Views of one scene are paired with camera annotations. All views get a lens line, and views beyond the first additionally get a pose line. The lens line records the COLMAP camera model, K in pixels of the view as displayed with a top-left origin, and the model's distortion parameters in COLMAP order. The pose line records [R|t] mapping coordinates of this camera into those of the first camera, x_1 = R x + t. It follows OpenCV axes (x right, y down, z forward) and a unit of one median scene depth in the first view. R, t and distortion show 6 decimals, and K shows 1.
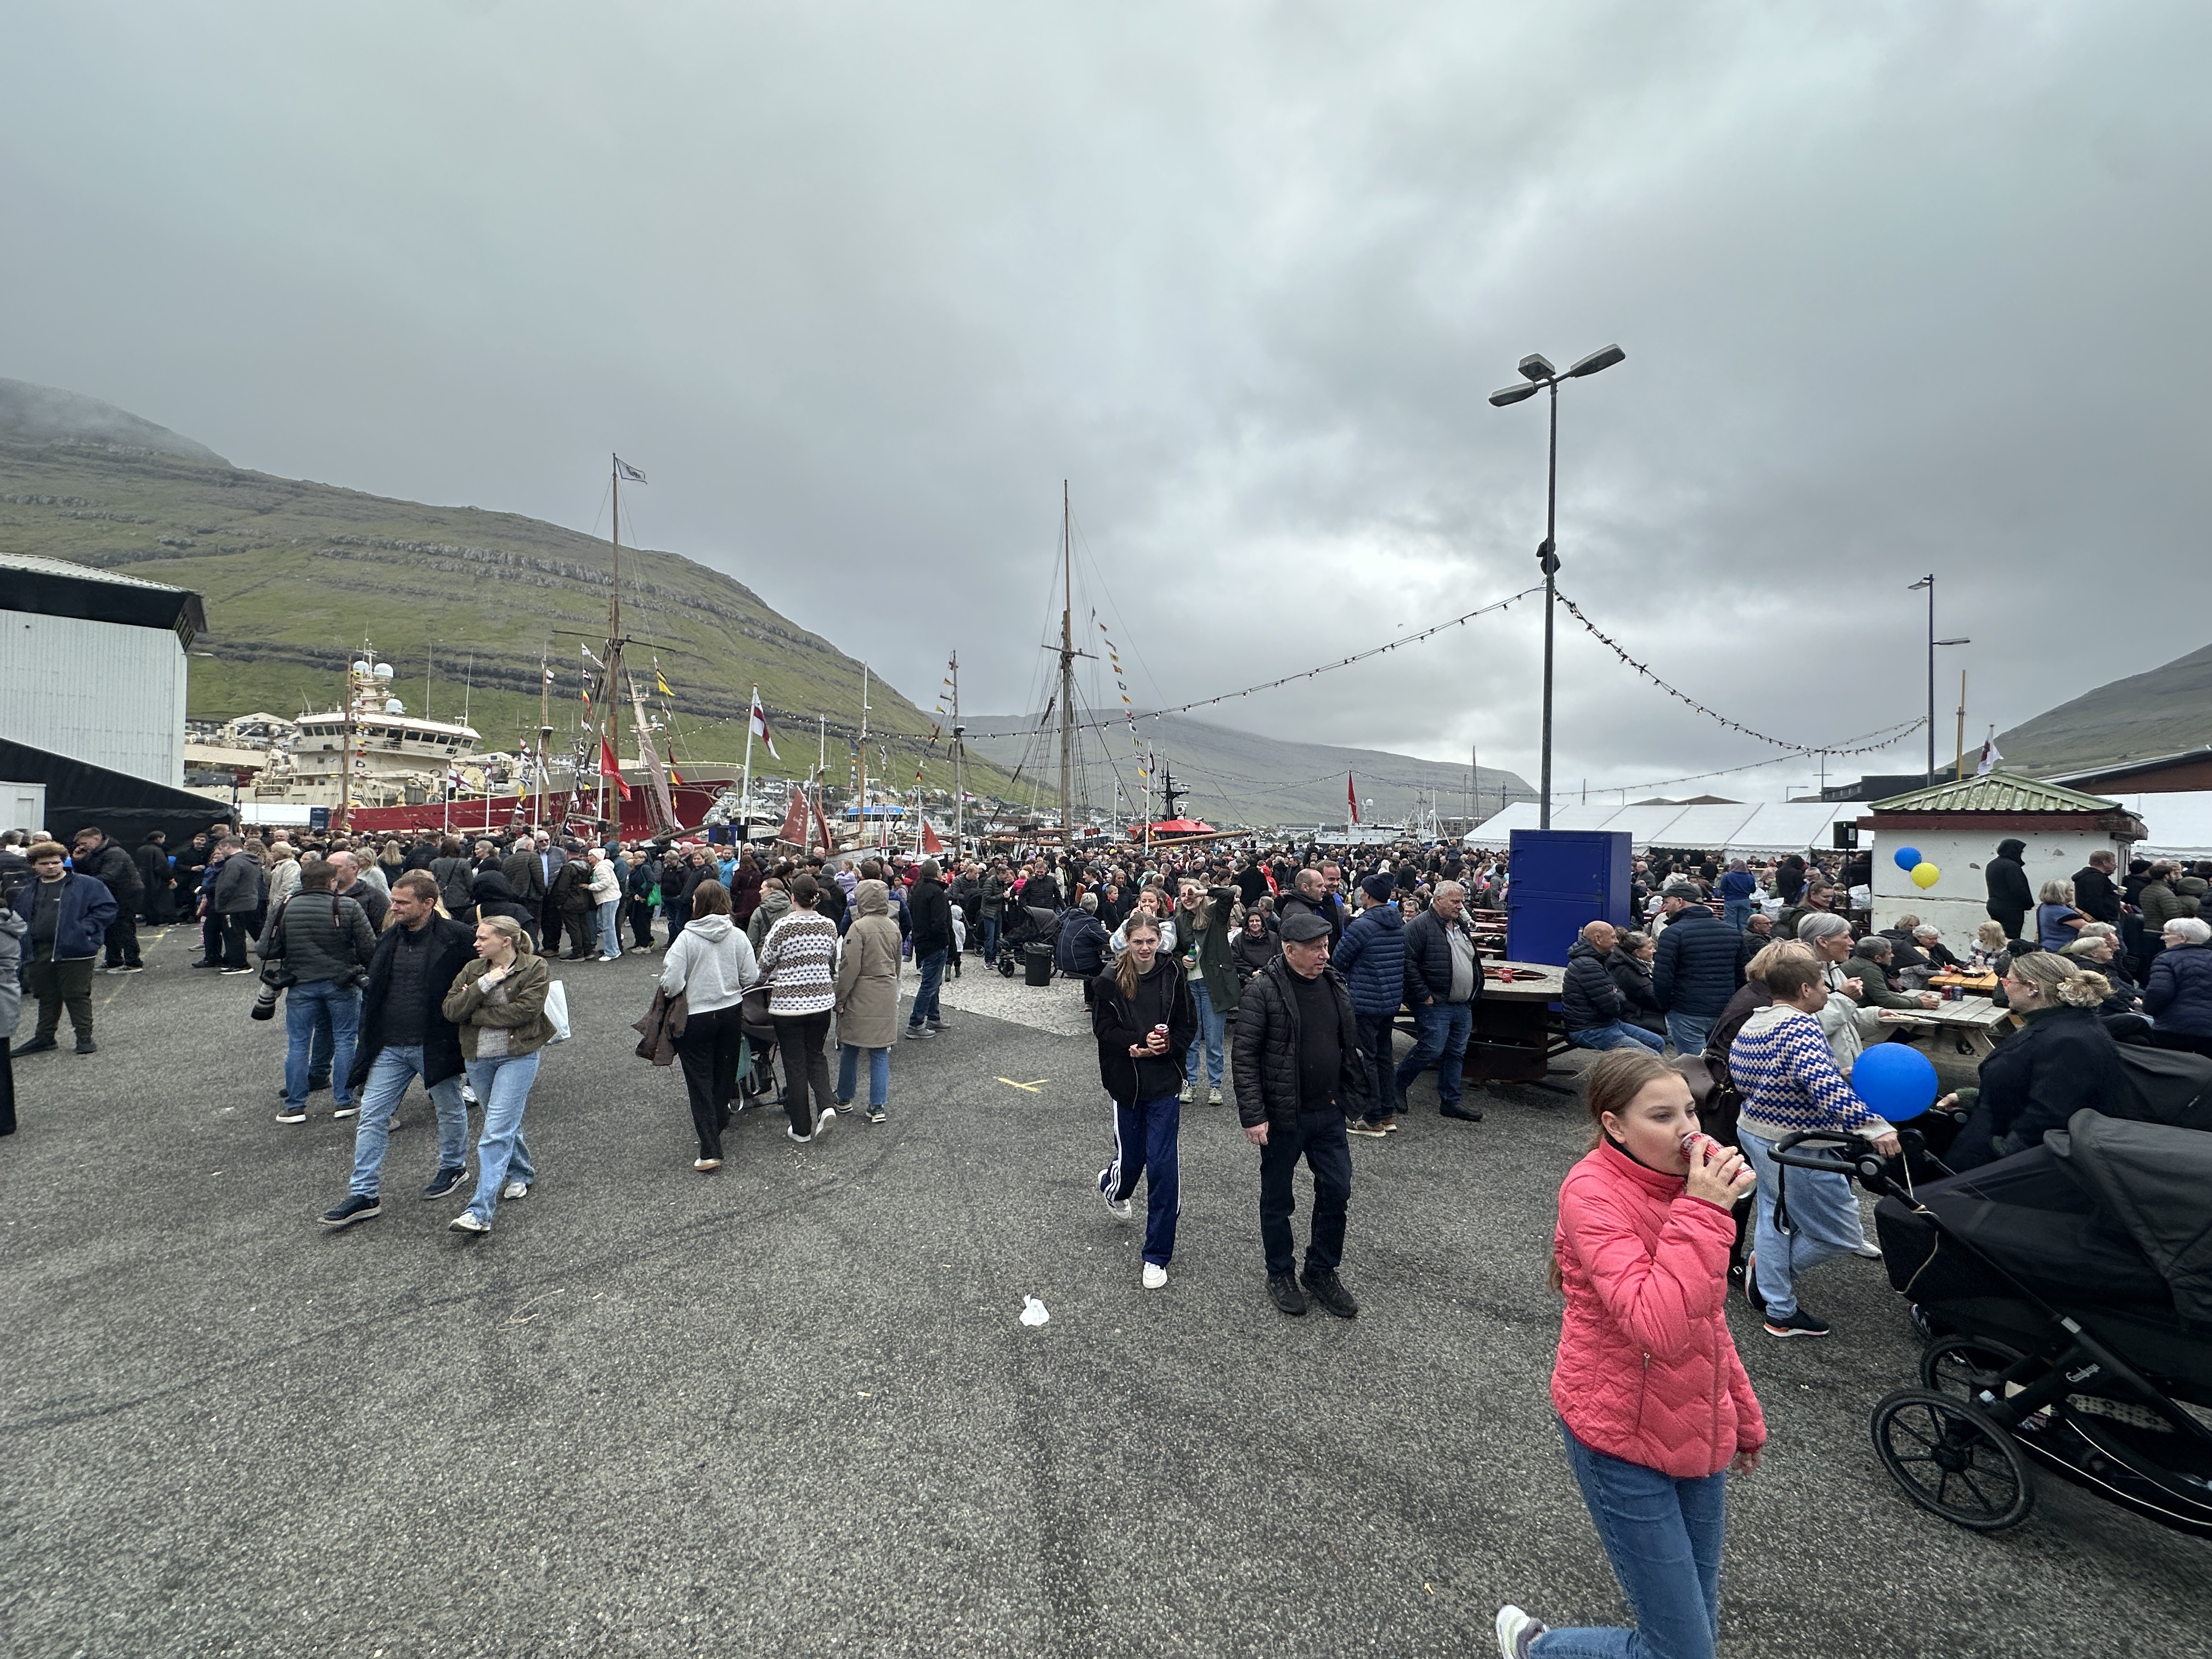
lens RADIAL K [[880.4, 0, 1103.9], [0, 880.4, 831.5], [0, 0, 1]] dist [-0.003922, 0.000745]
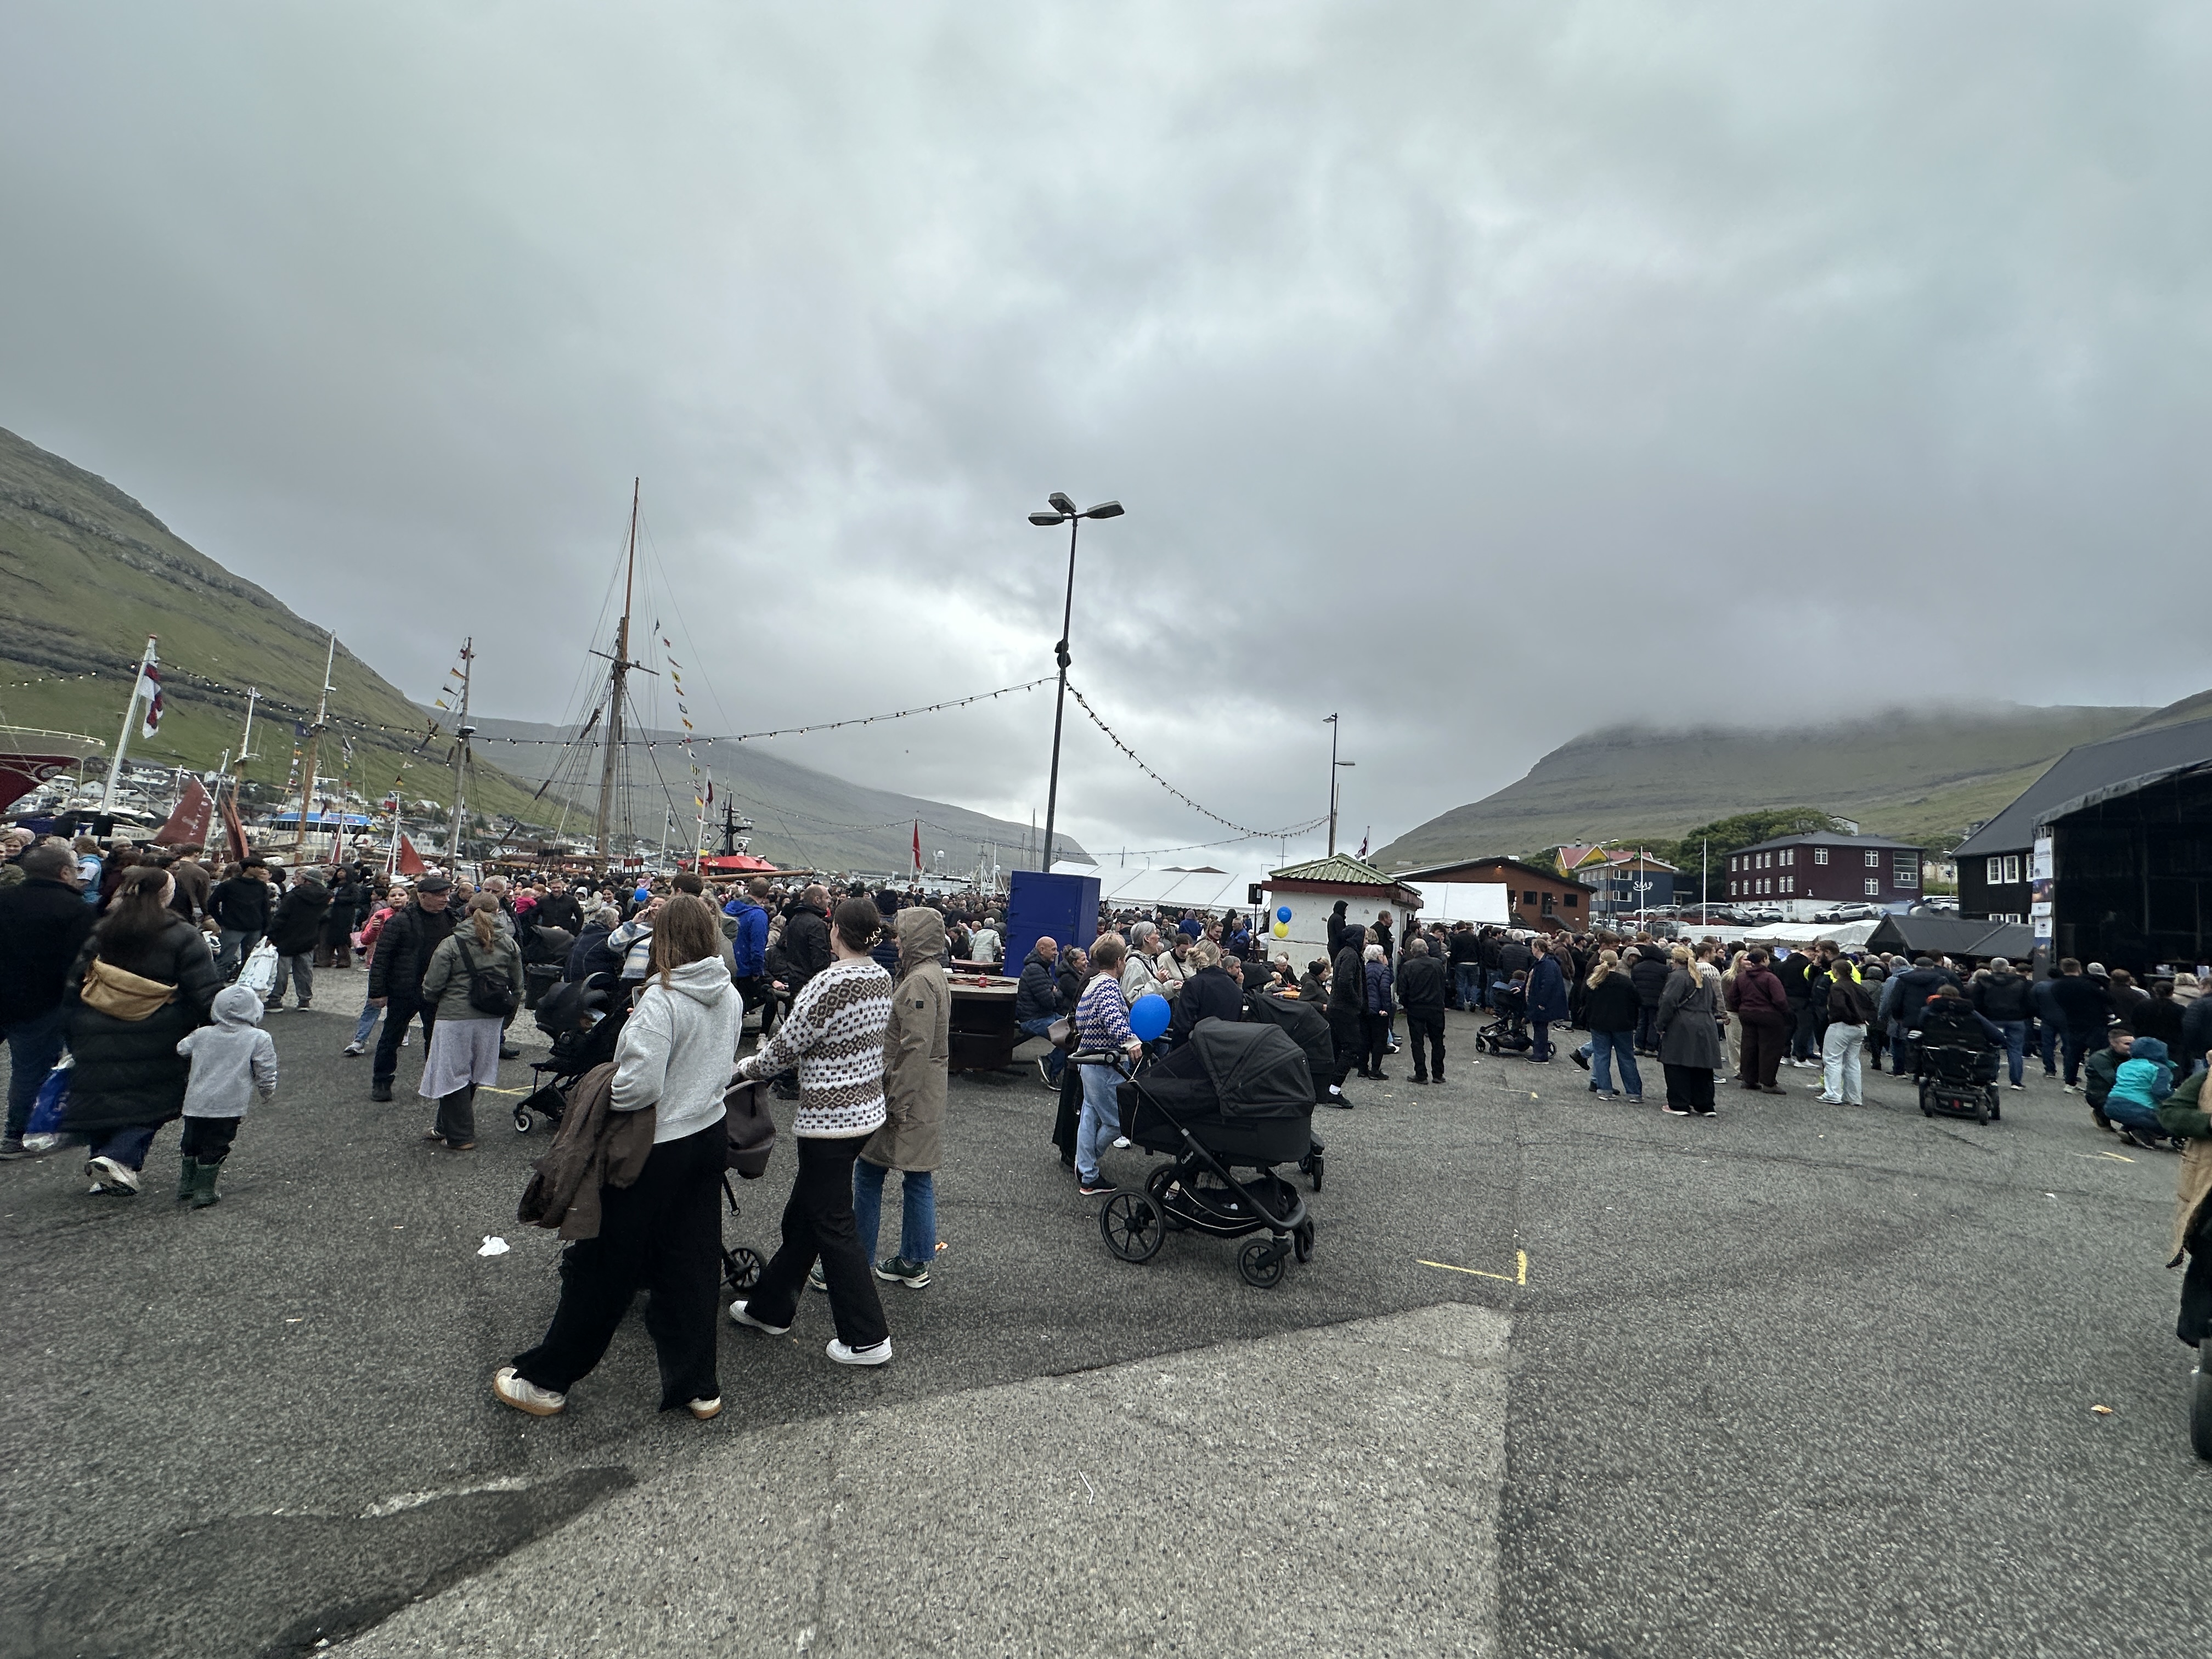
lens RADIAL K [[880.4, 0, 1103.3], [0, 880.4, 829.7], [0, 0, 1]] dist [-0.003922, 0.000745]
pose [[0.887718, 0.083570, 0.452738, 0.000681], [-0.057460, 0.995809, -0.071149, 0.000657], [-0.456787, 0.037146, 0.888800, -0.004237]]
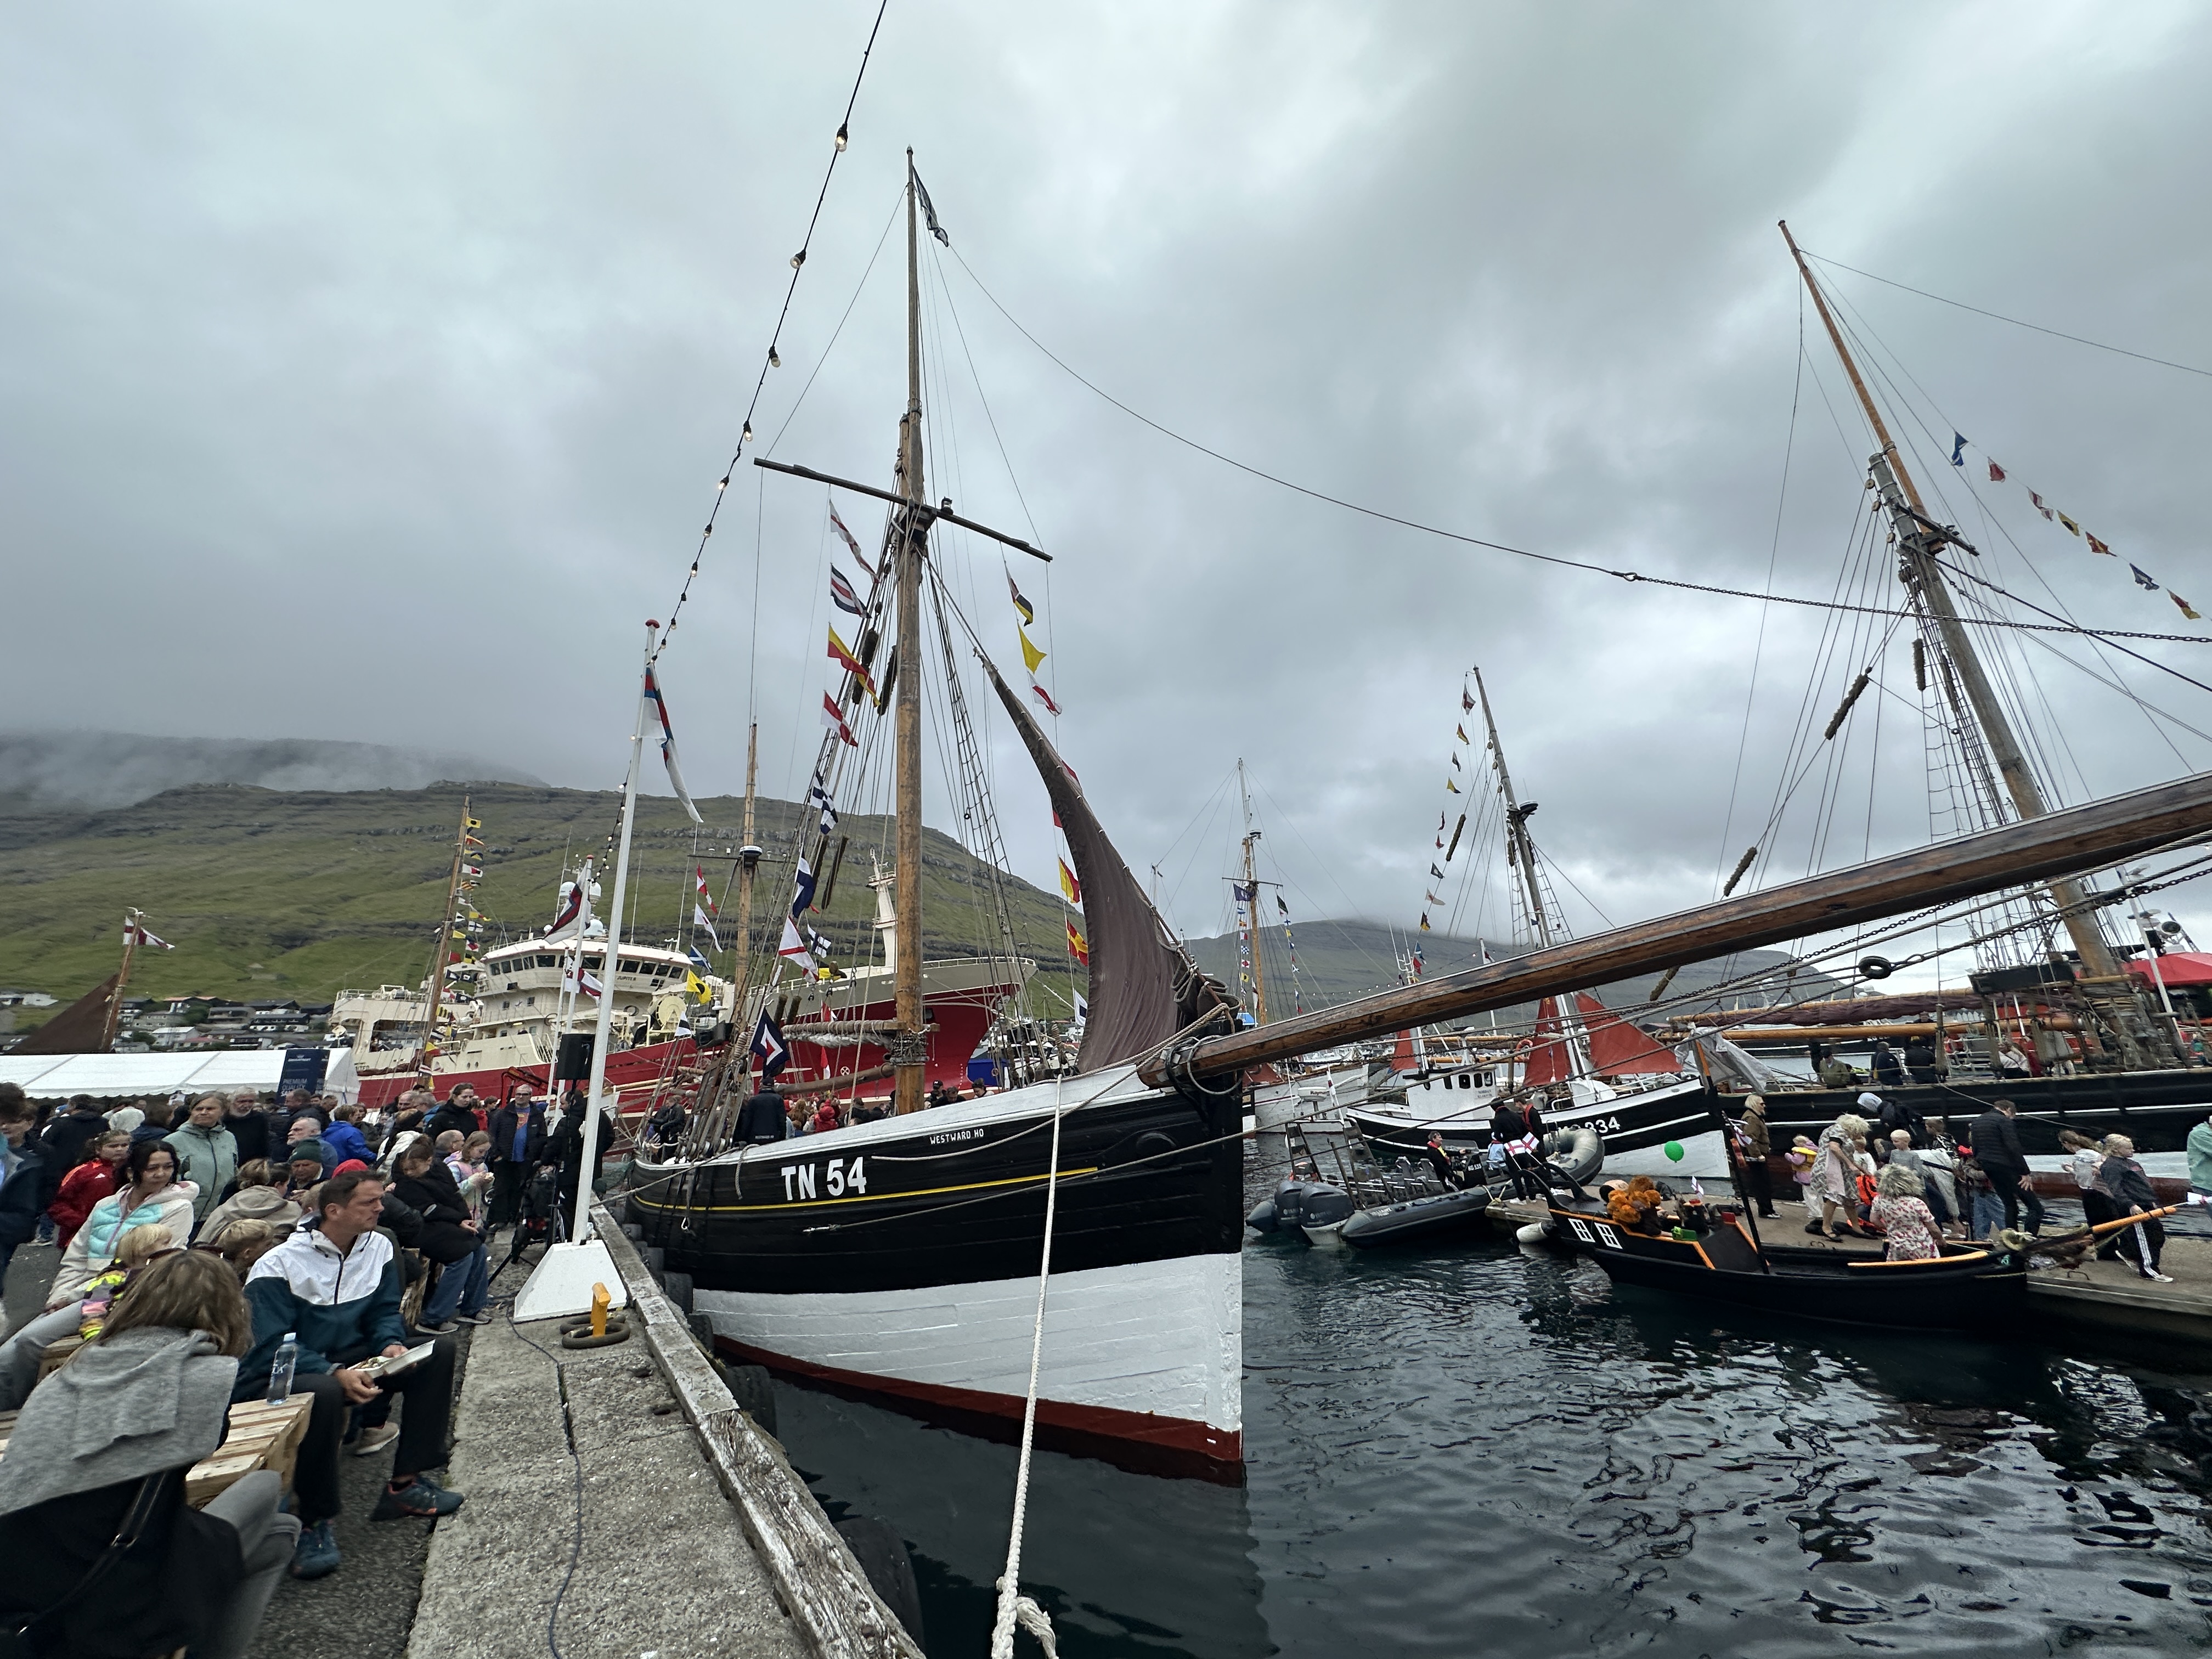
lens RADIAL K [[880.4, 0, 1106.6], [0, 880.4, 831.0], [0, 0, 1]] dist [-0.003922, 0.000745]
pose [[0.974505, -0.113628, -0.193467, -0.061579], [0.061250, 0.964252, -0.257813, 0.001048], [0.215846, 0.239390, 0.946627, 0.102675]]
